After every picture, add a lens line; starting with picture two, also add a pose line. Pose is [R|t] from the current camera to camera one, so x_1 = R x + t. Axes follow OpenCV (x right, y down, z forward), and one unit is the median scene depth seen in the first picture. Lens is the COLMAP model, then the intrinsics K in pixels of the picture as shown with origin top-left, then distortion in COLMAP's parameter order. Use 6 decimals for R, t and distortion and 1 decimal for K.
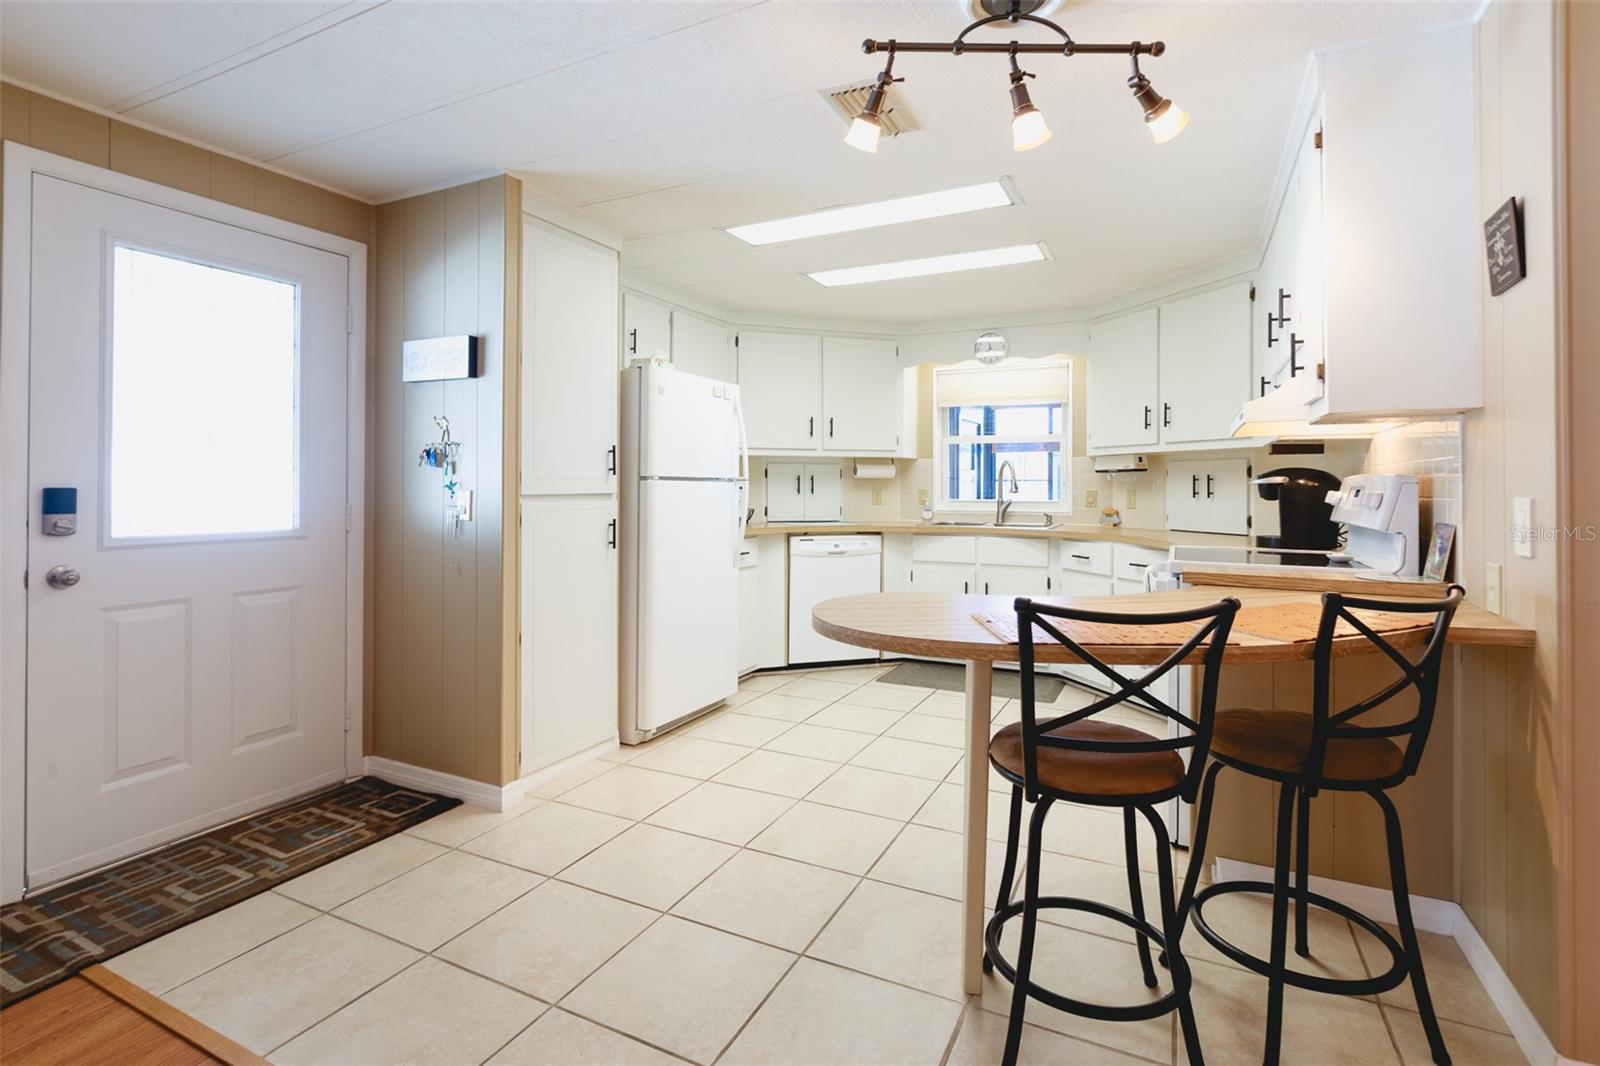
lens RADIAL K [[754.8, 0, 787.3], [0, 754.8, 486.5], [0, 0, 1]] dist [0.005435, -0.001043]
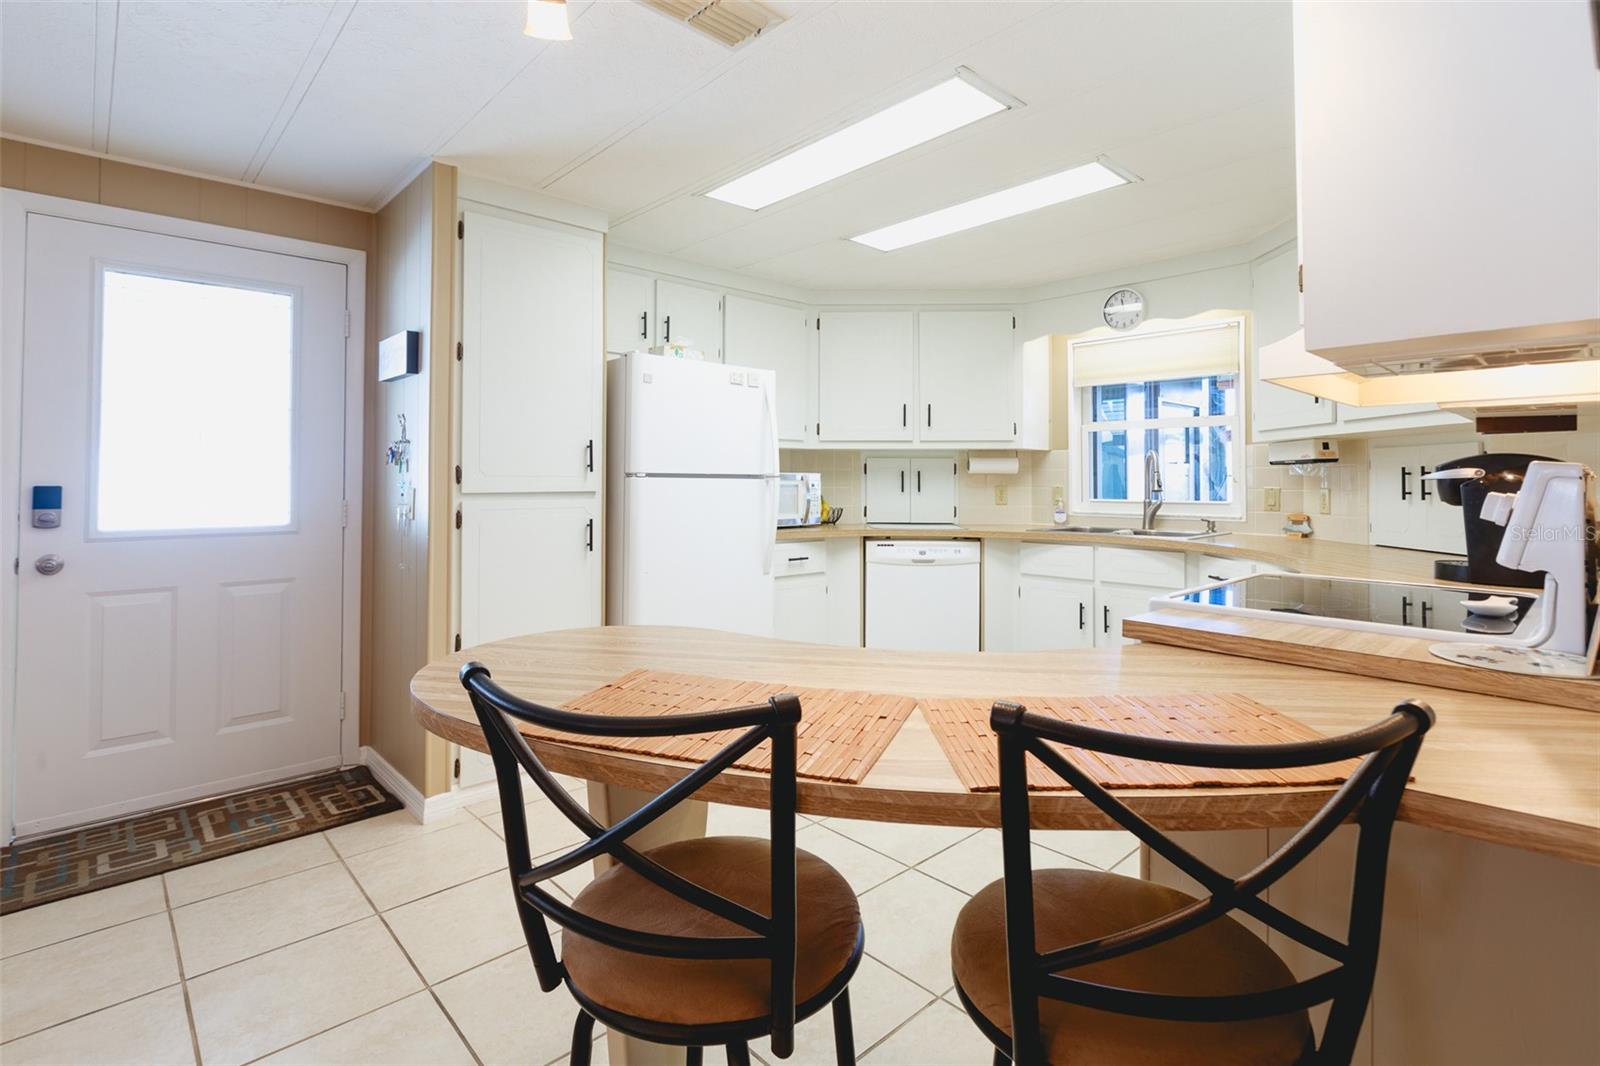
lens RADIAL K [[754.8, 0, 810.9], [0, 754.8, 472.7], [0, 0, 1]] dist [0.005435, -0.001043]
pose [[0.940954, -0.005609, -0.338487, 0.372603], [0.001005, 0.999905, -0.013775, -0.001097], [0.338532, 0.012622, 0.940870, 0.233494]]
